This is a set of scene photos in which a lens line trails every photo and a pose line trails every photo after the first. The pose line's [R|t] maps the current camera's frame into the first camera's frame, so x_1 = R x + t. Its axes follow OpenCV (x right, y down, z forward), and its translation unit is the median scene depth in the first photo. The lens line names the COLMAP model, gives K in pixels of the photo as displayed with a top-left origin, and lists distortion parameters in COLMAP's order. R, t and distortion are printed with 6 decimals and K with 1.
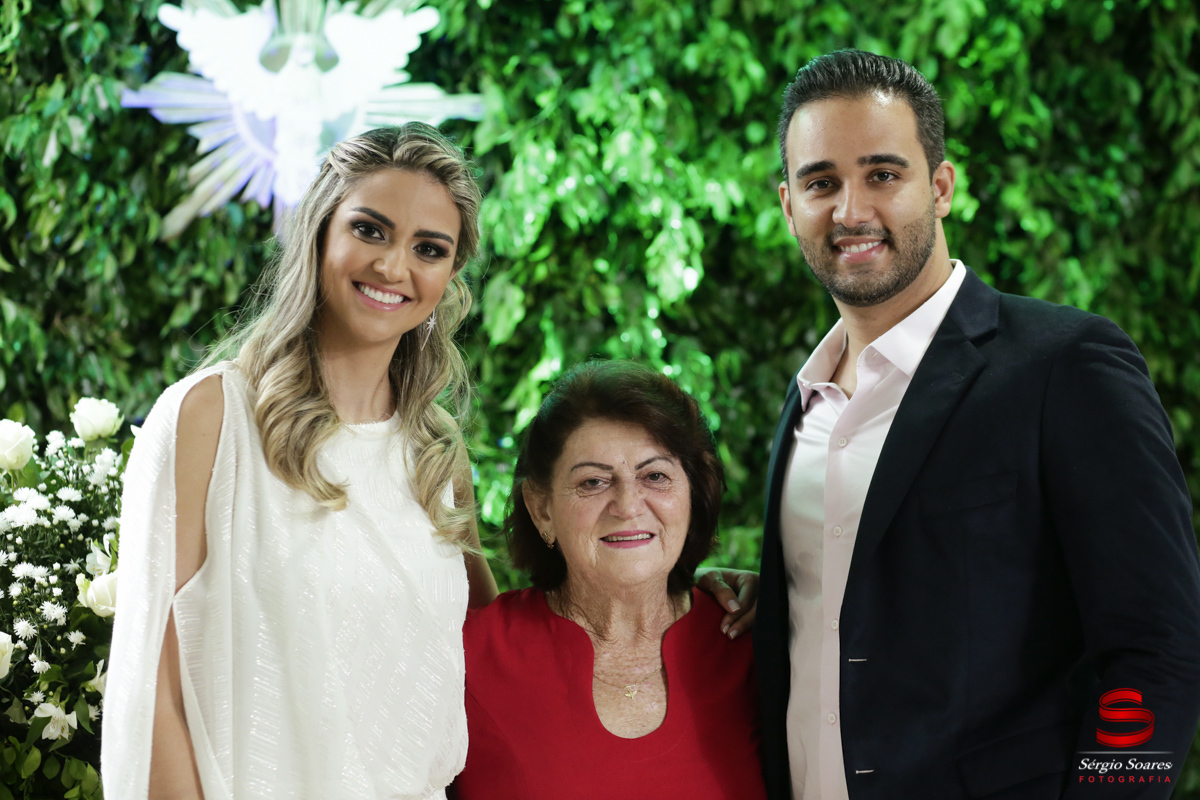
lens RADIAL K [[2997.7, 0, 600.0], [0, 2997.7, 400.0], [0, 0, 1]] dist [-0.005351, 0.165396]
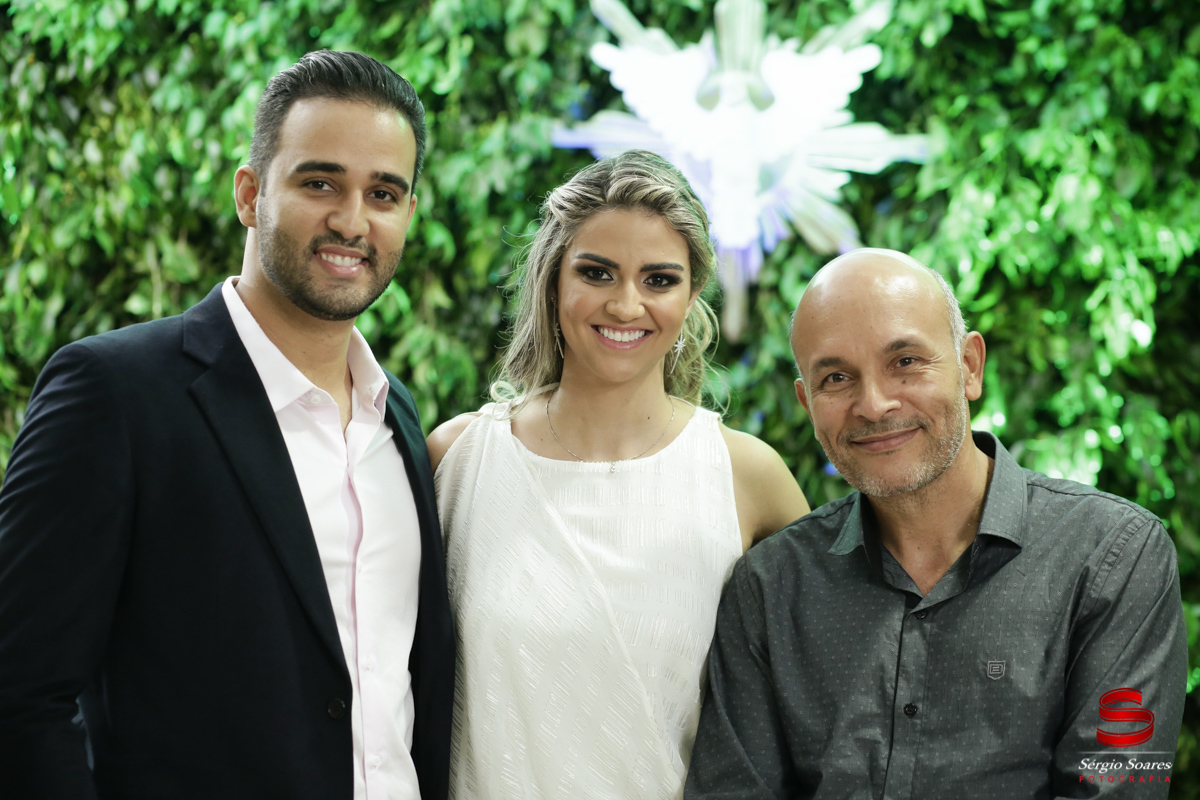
lens RADIAL K [[2997.7, 0, 600.0], [0, 2997.7, 400.0], [0, 0, 1]] dist [-0.005351, 0.165396]
pose [[0.929571, 0.036158, -0.366865, 0.220767], [-0.043343, 0.998996, -0.011363, -0.001665], [0.366086, 0.026464, 0.930205, 0.069367]]
